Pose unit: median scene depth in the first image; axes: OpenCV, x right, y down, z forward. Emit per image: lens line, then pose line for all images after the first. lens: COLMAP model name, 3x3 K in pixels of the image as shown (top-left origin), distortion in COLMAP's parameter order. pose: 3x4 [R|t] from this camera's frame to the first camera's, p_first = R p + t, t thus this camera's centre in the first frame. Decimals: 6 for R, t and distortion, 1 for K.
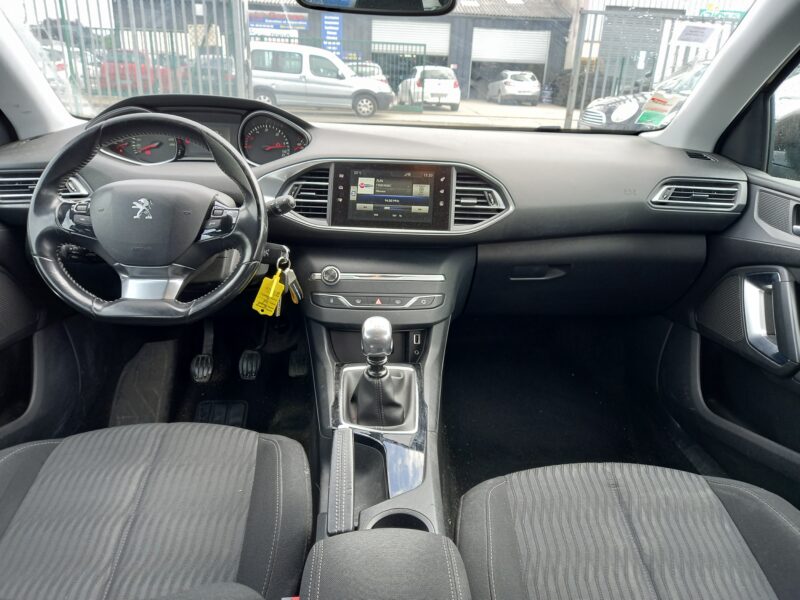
lens RADIAL K [[581.4, 0, 403.8], [0, 581.4, 296.5], [0, 0, 1]] dist [0.070379, -0.055758]
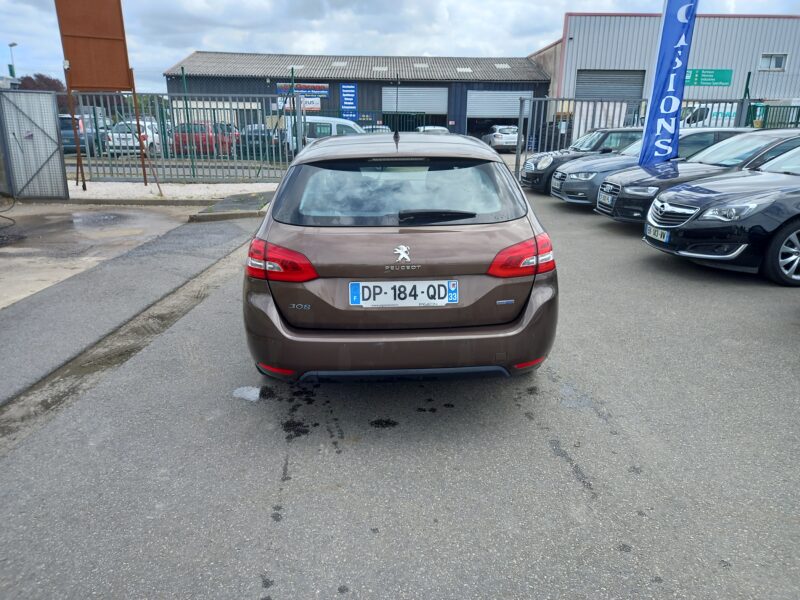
lens RADIAL K [[581.4, 0, 402.9], [0, 581.4, 298.7], [0, 0, 1]] dist [0.070379, -0.055758]
pose [[0.999379, -0.026592, -0.023136, 0.005095], [0.024893, 0.997176, -0.070859, 0.046918], [0.024955, 0.070239, 0.997218, -0.169149]]
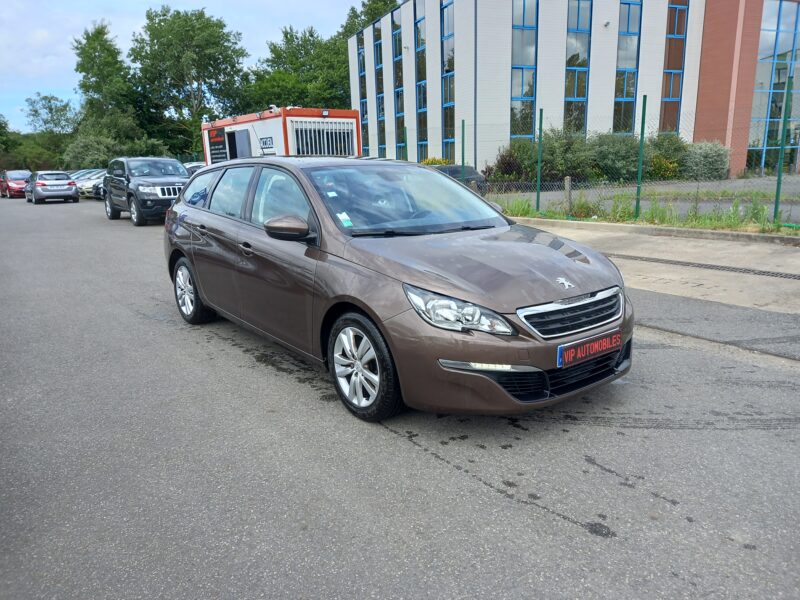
lens RADIAL K [[581.4, 0, 407.0], [0, 581.4, 298.1], [0, 0, 1]] dist [0.070379, -0.055758]
pose [[-0.807795, 0.119719, -0.577177, 0.090431], [-0.207431, 0.858796, 0.468446, -0.067085], [0.551760, 0.498133, -0.668898, 0.158989]]
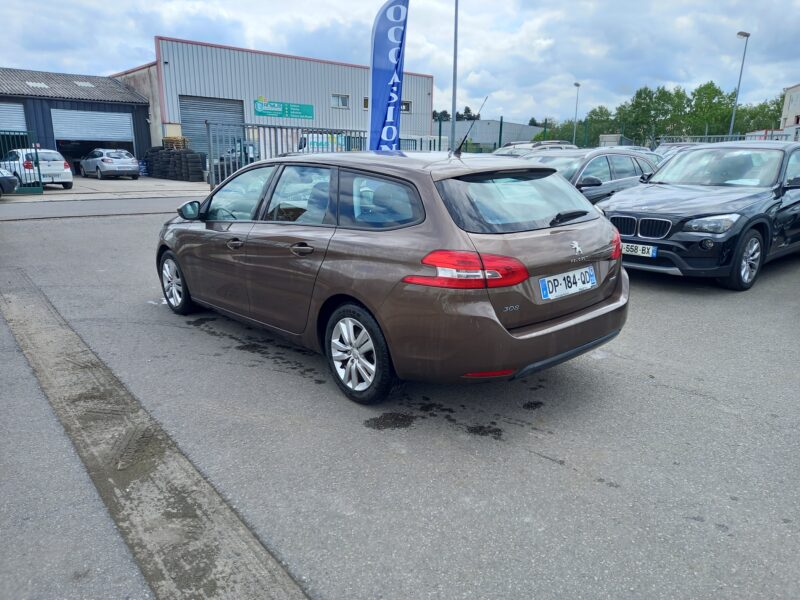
lens RADIAL K [[581.4, 0, 402.3], [0, 581.4, 304.8], [0, 0, 1]] dist [0.070379, -0.055758]
pose [[0.776410, -0.189568, 0.601042, -0.102314], [0.243582, 0.969841, -0.008765, 0.035318], [-0.581254, 0.153208, 0.799169, -0.141265]]
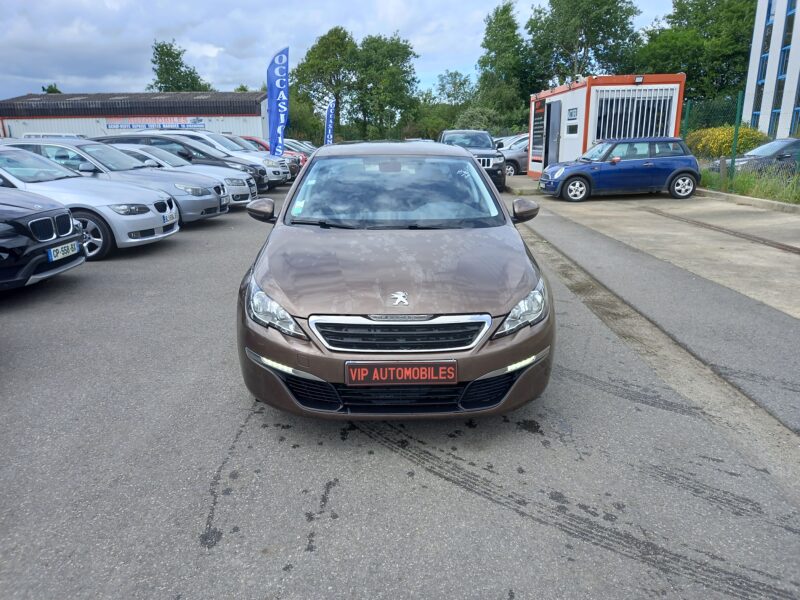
lens RADIAL K [[581.4, 0, 406.1], [0, 581.4, 301.6], [0, 0, 1]] dist [0.070379, -0.055758]
pose [[-0.999731, -0.023159, -0.001350, -0.006121], [-0.019514, 0.808099, 0.588723, -0.083983], [-0.012543, 0.588591, -0.808333, 0.183578]]
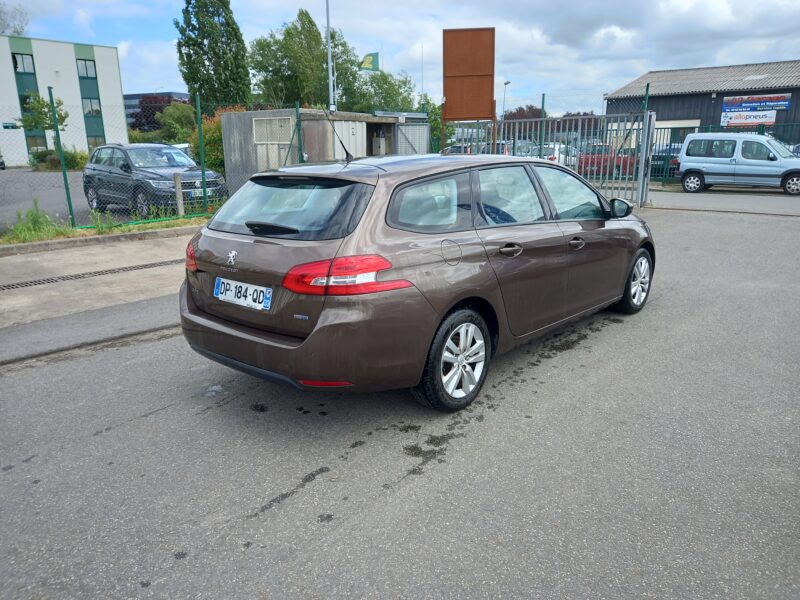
lens RADIAL K [[581.4, 0, 407.9], [0, 581.4, 305.7], [0, 0, 1]] dist [0.070379, -0.055758]
pose [[0.723279, 0.138195, -0.676587, 0.112265], [-0.208610, 0.977721, -0.023304, 0.036431], [0.658293, 0.157998, 0.735994, -0.129161]]
